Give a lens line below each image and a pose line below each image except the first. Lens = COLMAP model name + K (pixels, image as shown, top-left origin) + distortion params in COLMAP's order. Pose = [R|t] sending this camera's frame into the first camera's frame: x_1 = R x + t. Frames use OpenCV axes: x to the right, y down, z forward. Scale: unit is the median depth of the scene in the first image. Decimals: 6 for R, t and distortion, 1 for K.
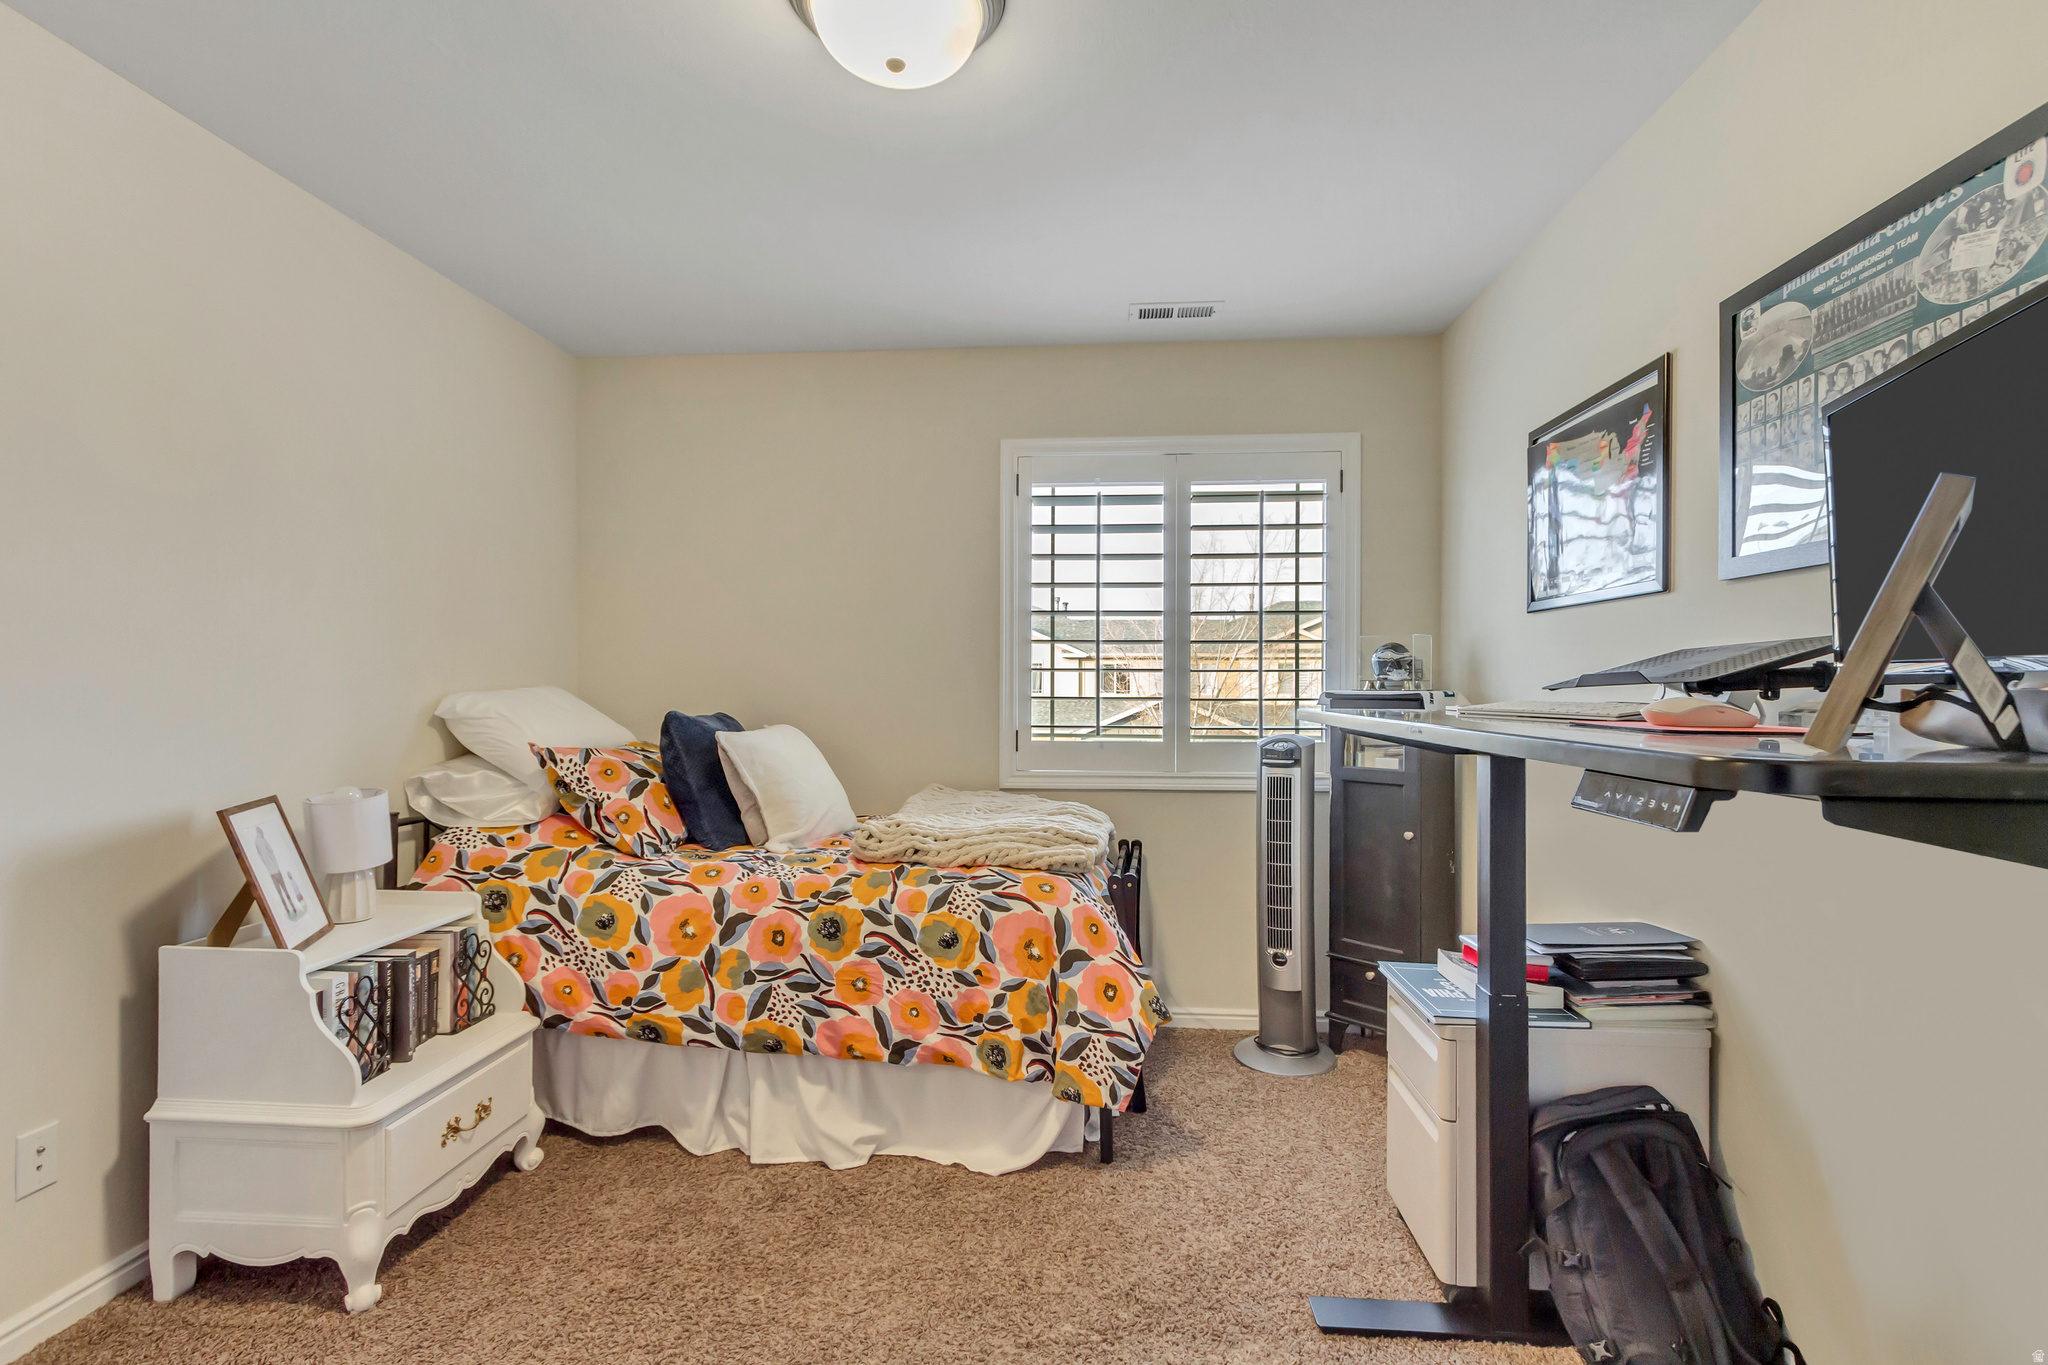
lens RADIAL K [[935.3, 0, 1025.8], [0, 935.3, 692.0], [0, 0, 1]] dist [0.000775, -0.000269]
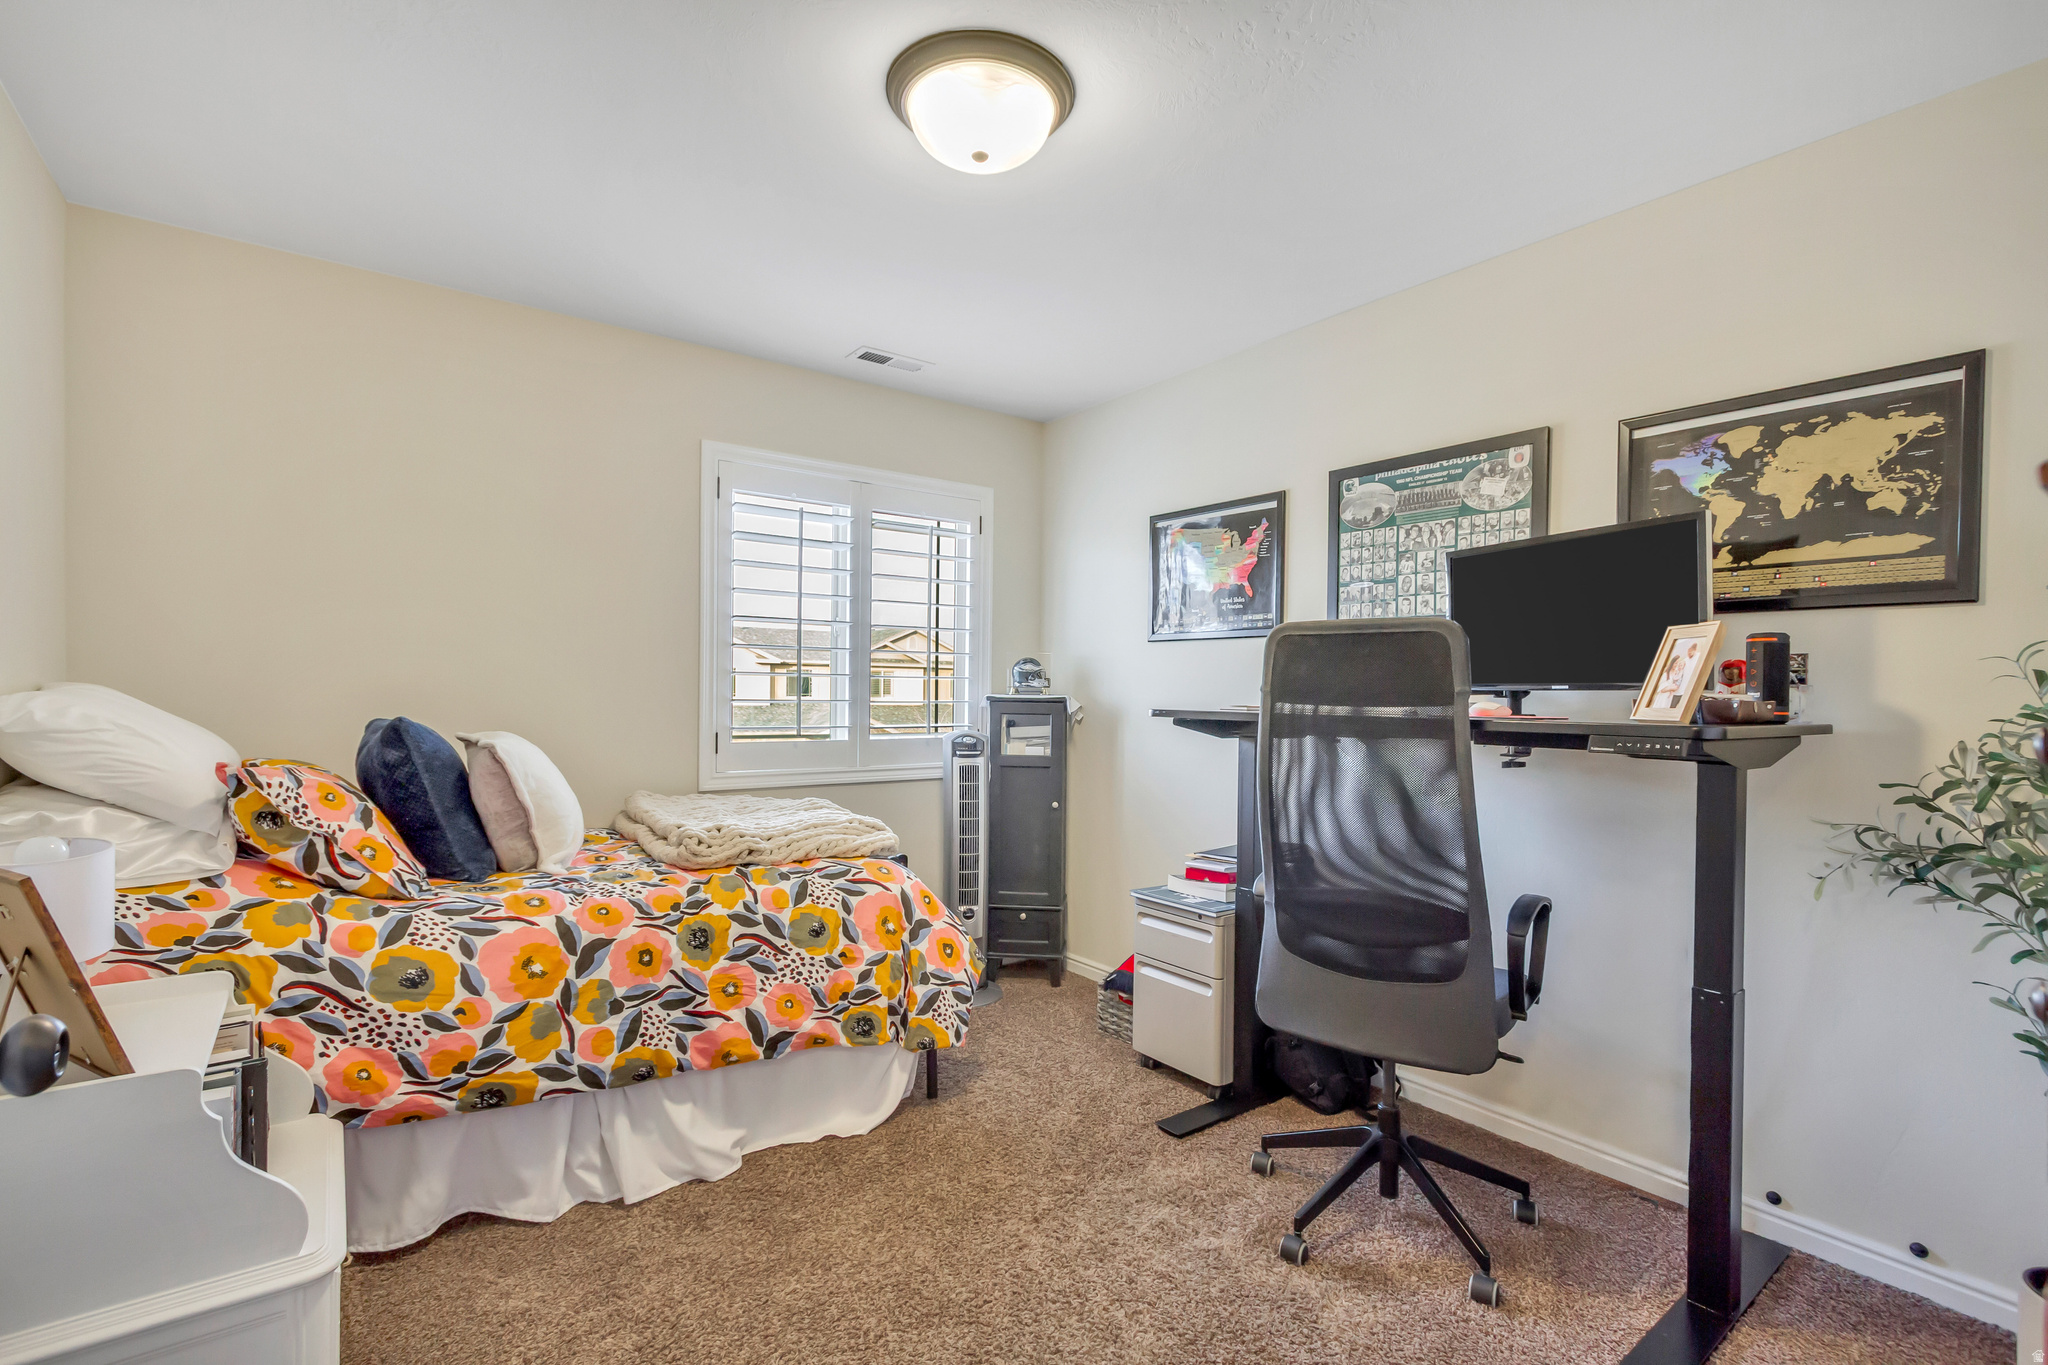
lens RADIAL K [[899.0, 0, 1018.6], [0, 899.0, 704.0], [0, 0, 1]] dist [0.003056, 0.000225]
pose [[0.764548, -0.002084, 0.644563, -0.561166], [-0.006056, 0.999927, 0.010417, -0.002283], [-0.644538, -0.011868, 0.764480, 0.076098]]
